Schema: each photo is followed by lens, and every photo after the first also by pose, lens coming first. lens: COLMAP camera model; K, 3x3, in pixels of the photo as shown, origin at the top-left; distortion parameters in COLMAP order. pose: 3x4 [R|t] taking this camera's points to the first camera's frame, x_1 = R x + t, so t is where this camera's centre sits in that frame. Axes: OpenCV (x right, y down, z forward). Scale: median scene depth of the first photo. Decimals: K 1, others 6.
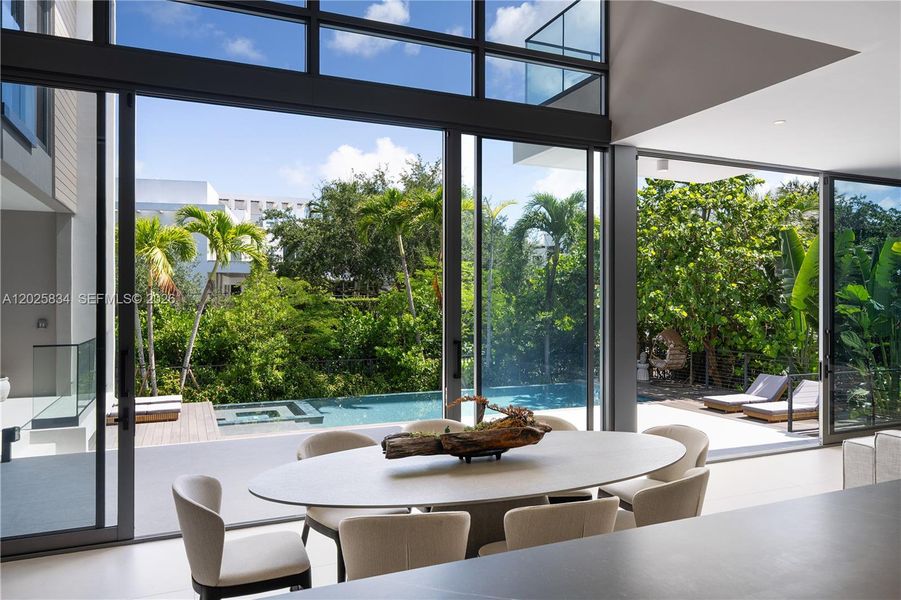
lens RADIAL K [[610.6, 0, 437.3], [0, 610.6, 283.3], [0, 0, 1]] dist [0.007574, 0.002181]
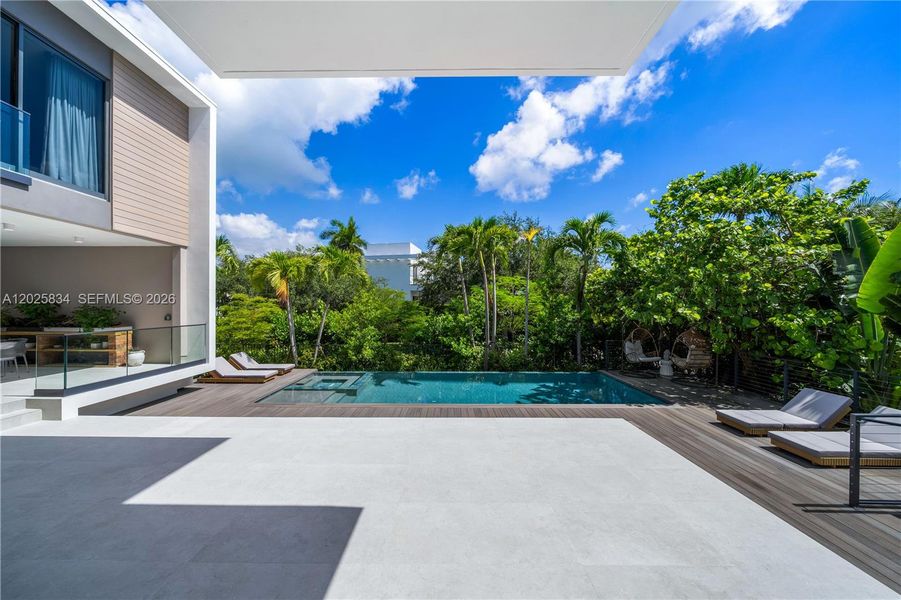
lens RADIAL K [[308.9, 0, 443.0], [0, 308.9, 301.4], [0, 0, 1]] dist [-0.004267, 0.000568]
pose [[0.916165, -0.007899, -0.400723, 0.221797], [0.011868, 0.999902, 0.007422, 0.017732], [0.400625, -0.011555, 0.916169, 0.379983]]
